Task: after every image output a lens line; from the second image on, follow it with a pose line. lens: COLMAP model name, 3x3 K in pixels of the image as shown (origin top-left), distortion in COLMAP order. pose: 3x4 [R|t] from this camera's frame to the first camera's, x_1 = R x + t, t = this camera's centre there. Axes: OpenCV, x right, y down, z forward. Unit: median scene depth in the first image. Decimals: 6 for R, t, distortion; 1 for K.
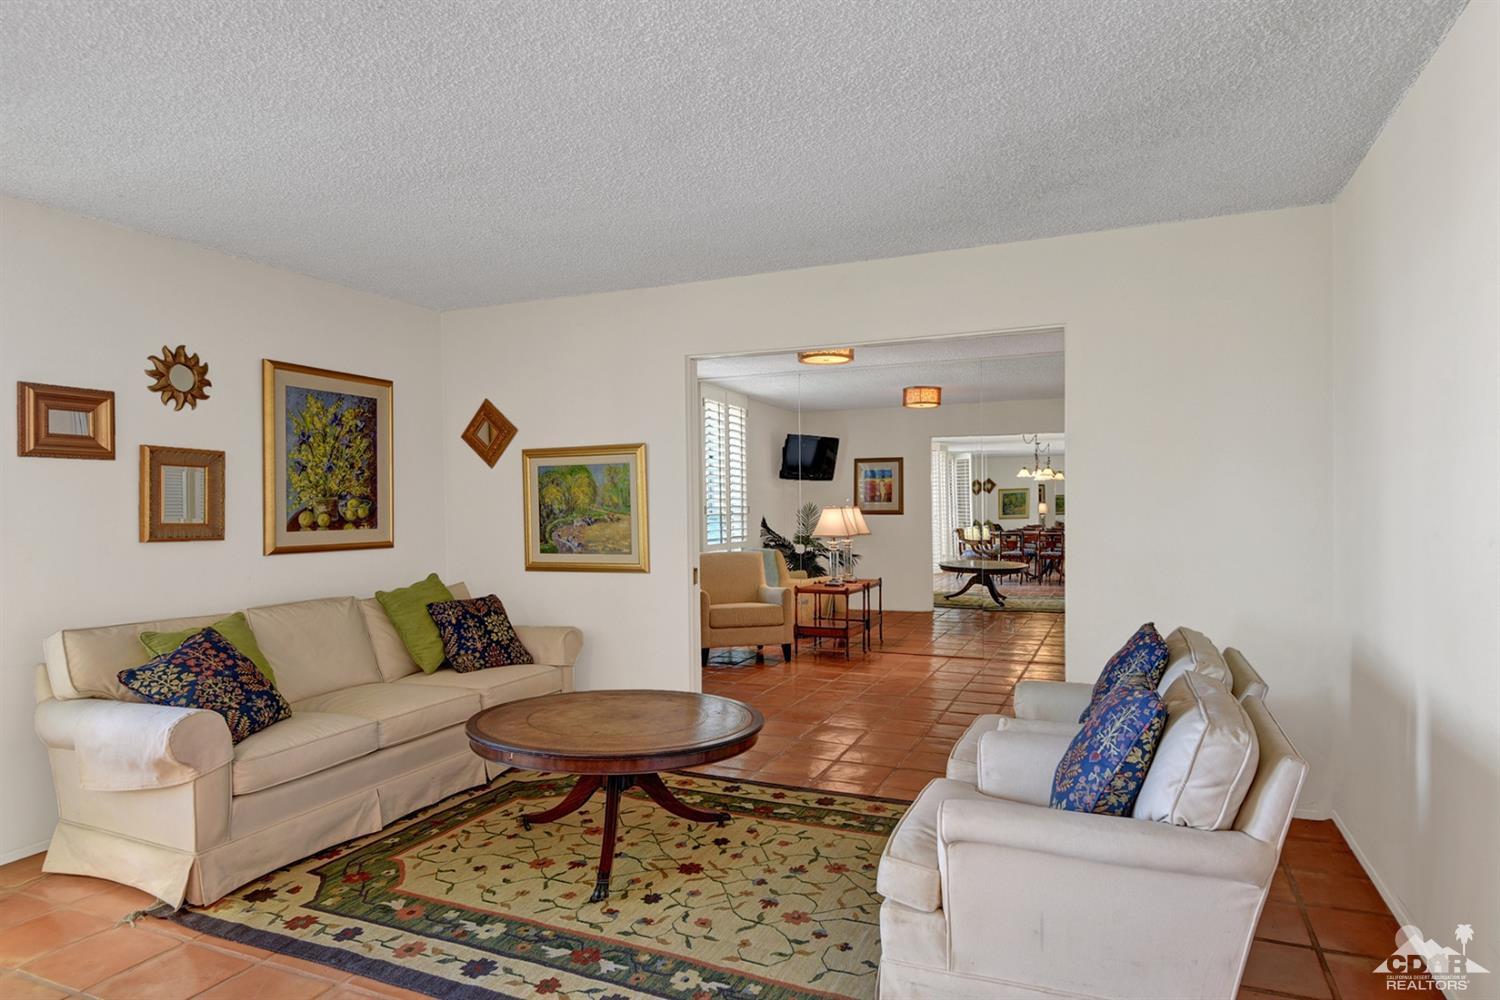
lens RADIAL K [[850.4, 0, 750.1], [0, 850.4, 514.8], [0, 0, 1]] dist [0.005737, -0.002402]
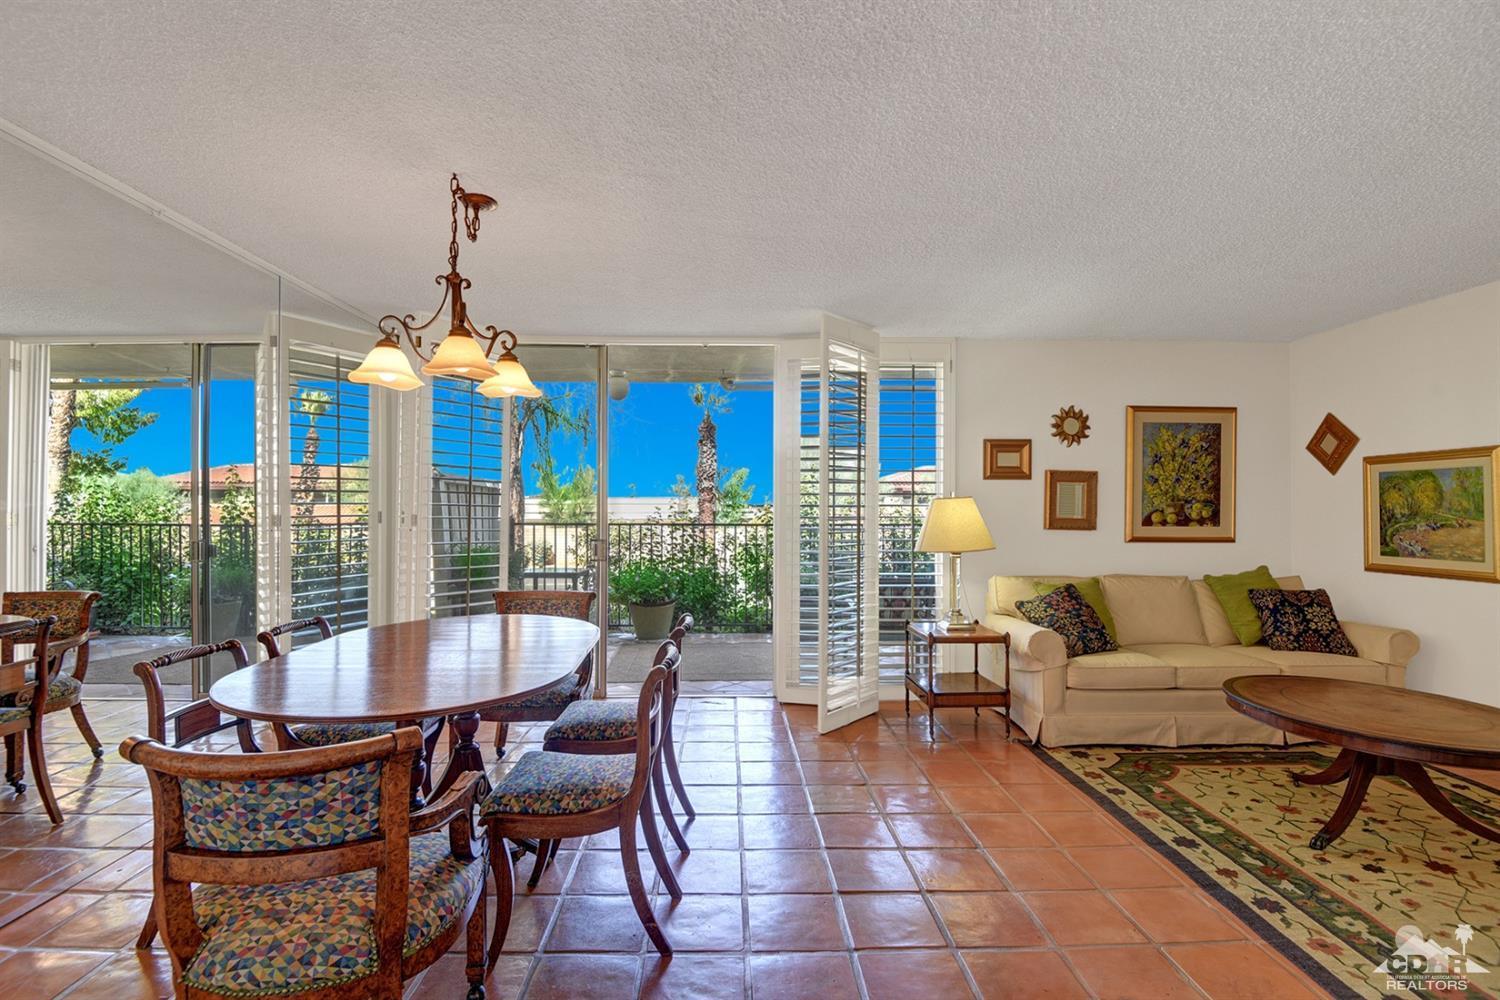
lens RADIAL K [[700.3, 0, 747.8], [0, 700.3, 505.8], [0, 0, 1]] dist [-0.022178, -0.003704]
pose [[0.418273, 0.007254, -0.908292, 0.220840], [-0.018659, 0.999826, -0.000607, -0.000868], [0.908130, 0.017202, 0.418336, -0.069717]]
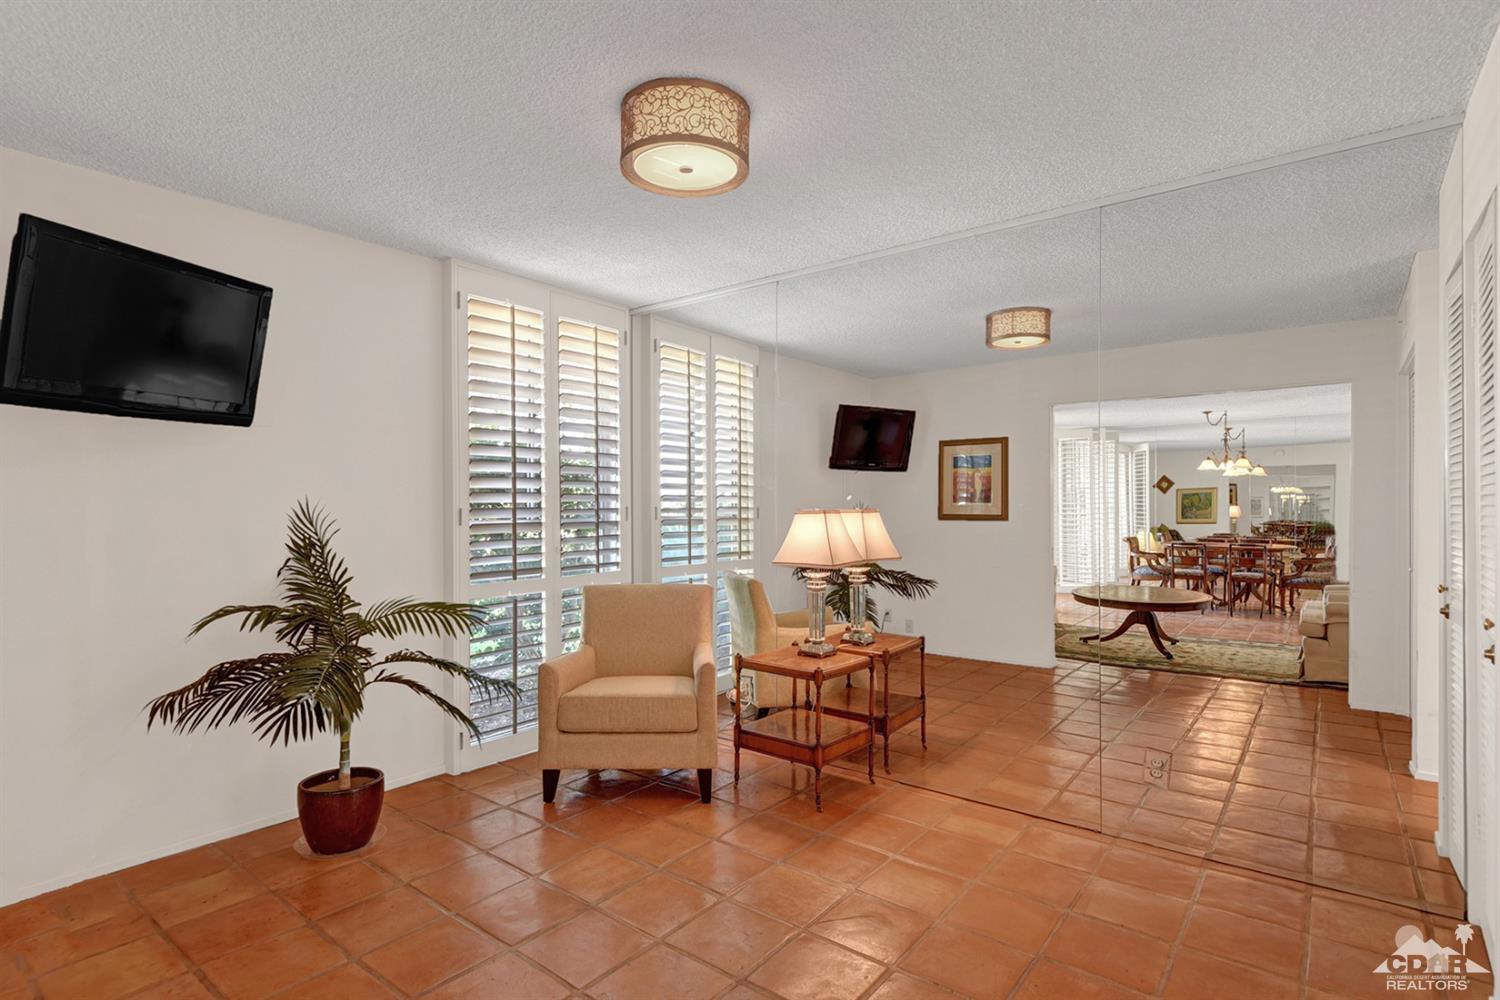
lens RADIAL K [[754.2, 0, 747.8], [0, 754.2, 502.1], [0, 0, 1]] dist [-0.023428, -0.000265]
pose [[0.970482, 0.009720, -0.240976, 0.162681], [-0.012700, 0.999861, -0.010816, -0.008764], [0.240838, 0.013557, 0.970471, 0.493008]]
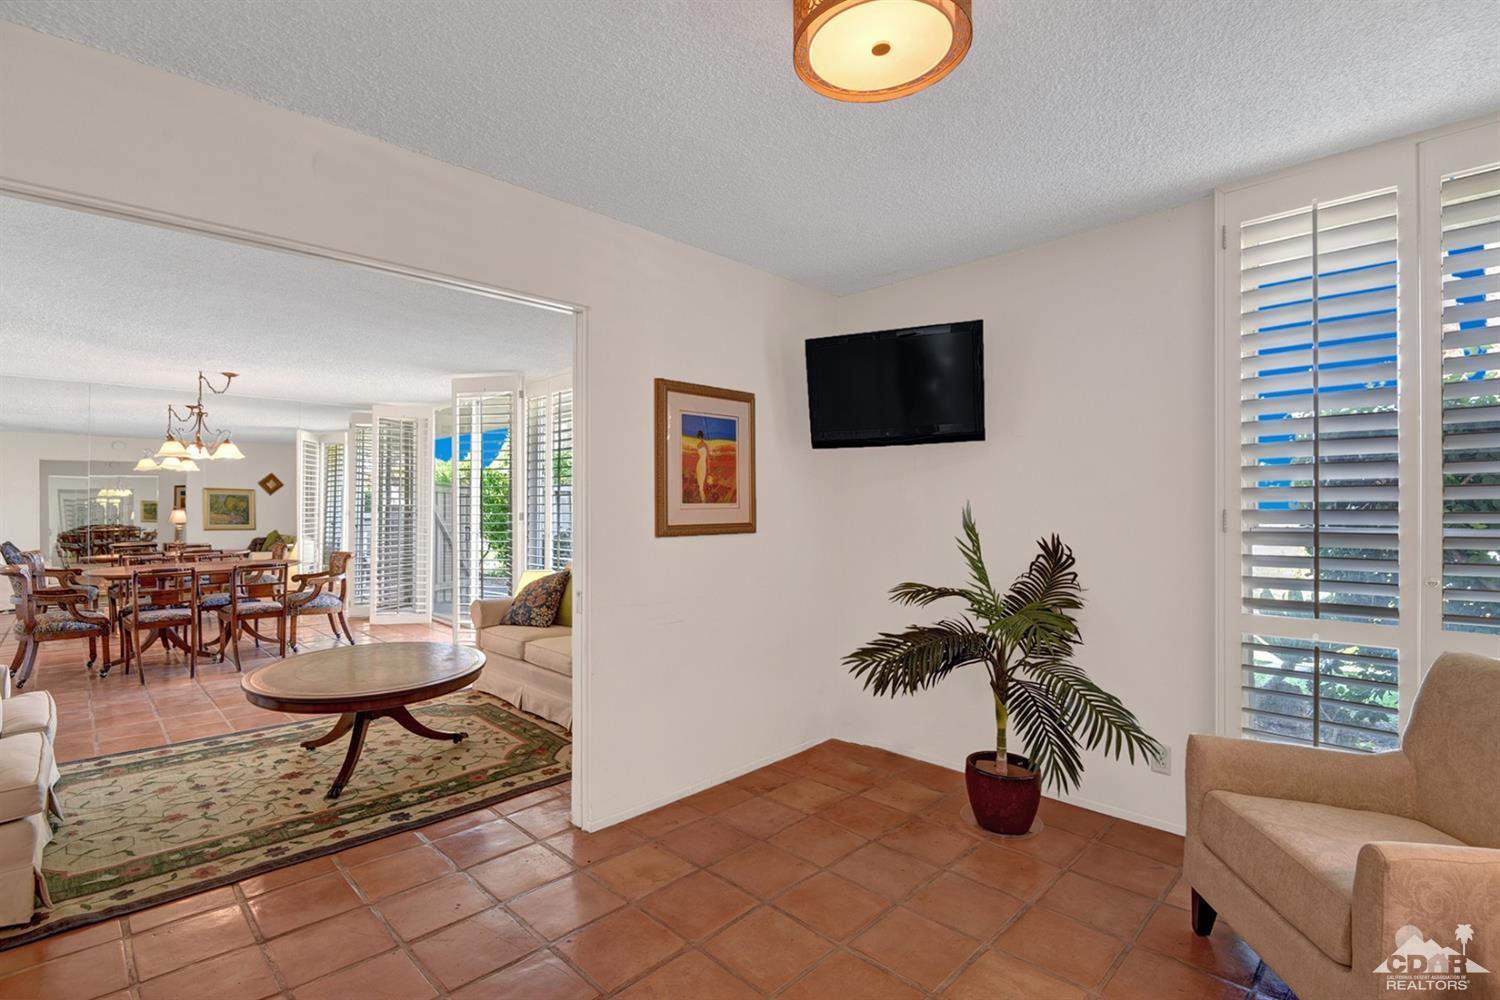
lens RADIAL K [[700.3, 0, 739.4], [0, 700.3, 505.5], [0, 0, 1]] dist [-0.022178, -0.003704]
pose [[-0.366692, 0.015808, -0.930208, 0.487905], [-0.000930, 0.999849, 0.017358, -0.027803], [0.930342, 0.007230, -0.366622, 1.460602]]
